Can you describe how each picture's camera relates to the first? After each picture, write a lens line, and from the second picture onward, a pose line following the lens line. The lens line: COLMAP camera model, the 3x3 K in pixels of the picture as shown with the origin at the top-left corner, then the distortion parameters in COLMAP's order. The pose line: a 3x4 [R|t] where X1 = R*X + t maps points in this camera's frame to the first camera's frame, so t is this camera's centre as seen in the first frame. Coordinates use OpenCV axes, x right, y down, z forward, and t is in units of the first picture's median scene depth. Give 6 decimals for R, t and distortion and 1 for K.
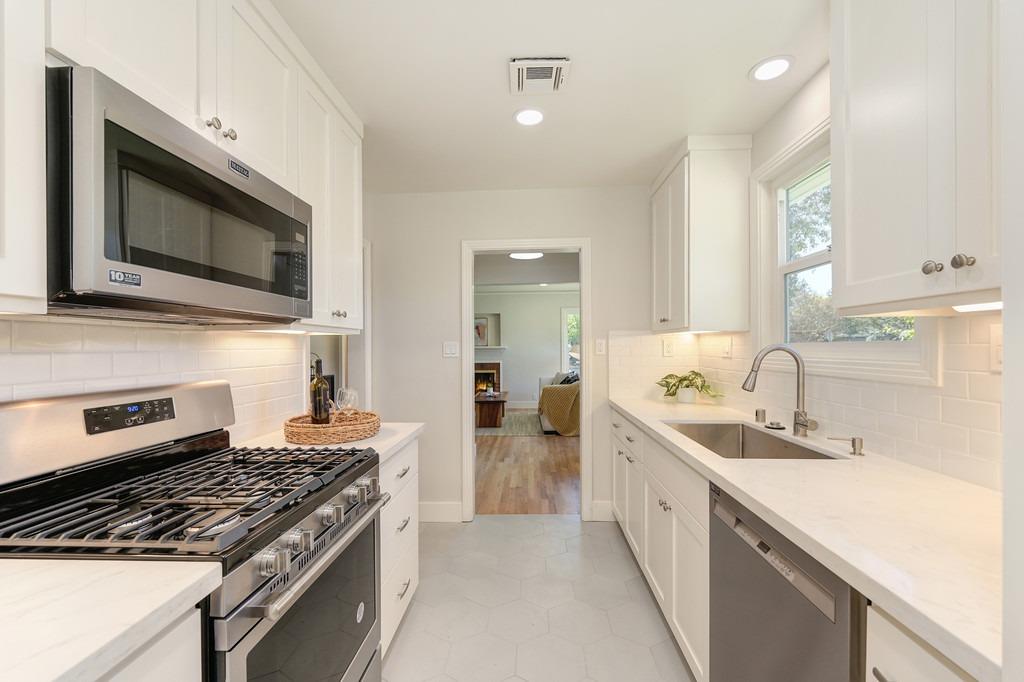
lens RADIAL K [[410.0, 0, 515.5], [0, 410.0, 343.5], [0, 0, 1]] dist [-0.001997, -0.000028]
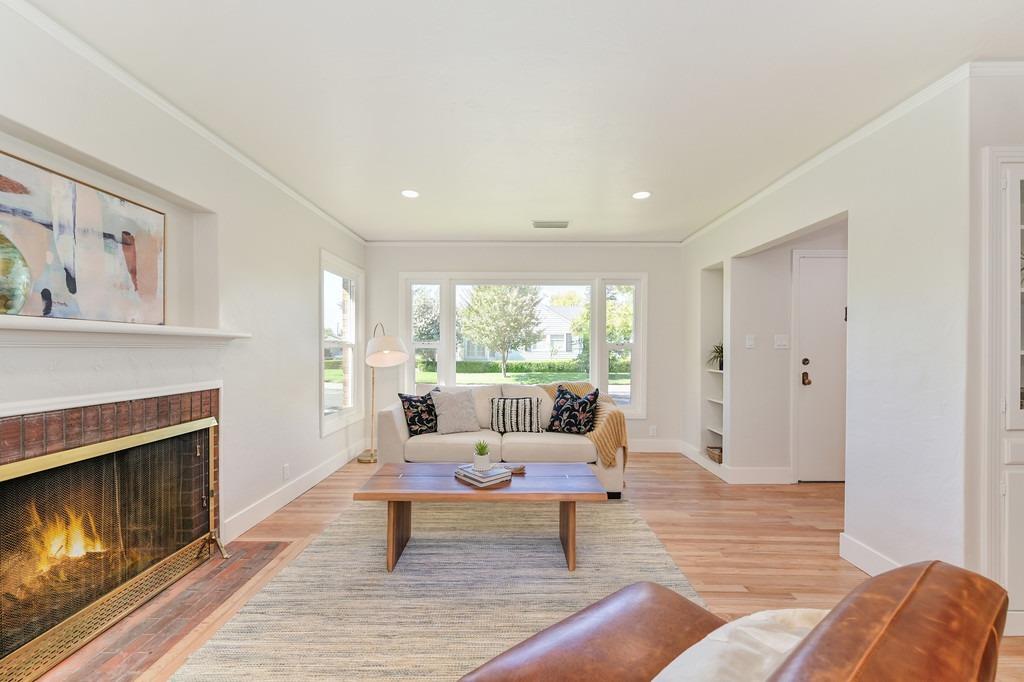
lens RADIAL K [[413.1, 0, 513.4], [0, 413.1, 349.3], [0, 0, 1]] dist [-0.000834, 0.000309]
pose [[-0.035876, 0.001837, 0.999355, -0.329943], [-0.013591, 0.999905, -0.002326, 0.018270], [-0.999264, -0.013666, -0.035847, 0.807077]]
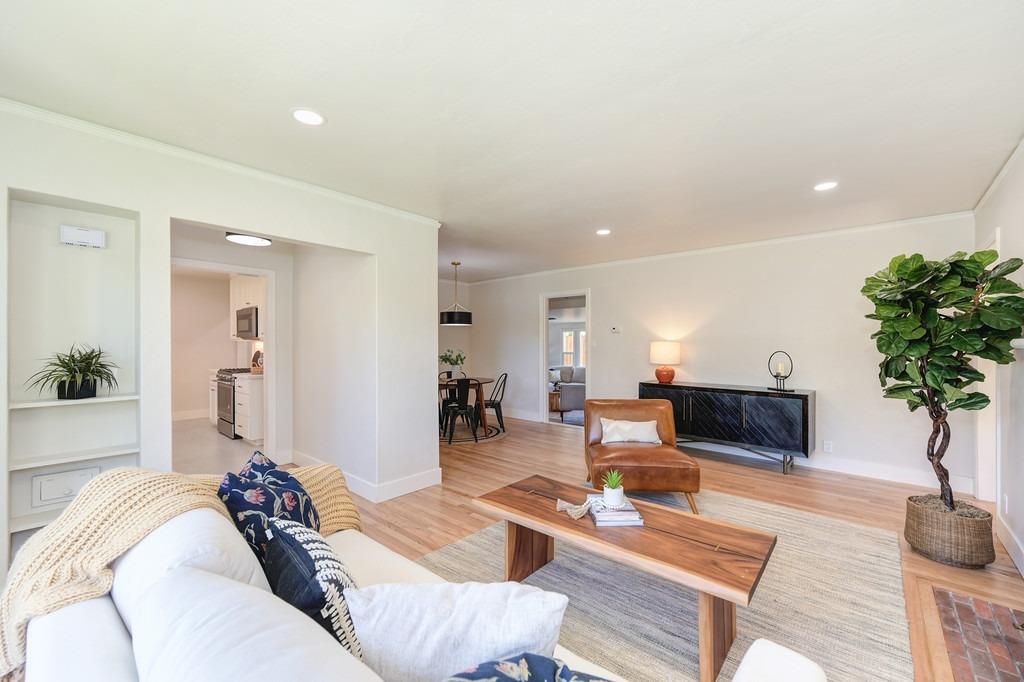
lens RADIAL K [[410.0, 0, 515.5], [0, 410.0, 343.5], [0, 0, 1]] dist [-0.001997, -0.000028]
pose [[-0.633989, 0.007831, -0.773302, 0.162976], [0.012744, 0.999919, -0.000322, 0.005926], [0.773237, -0.010059, -0.634038, 0.921375]]
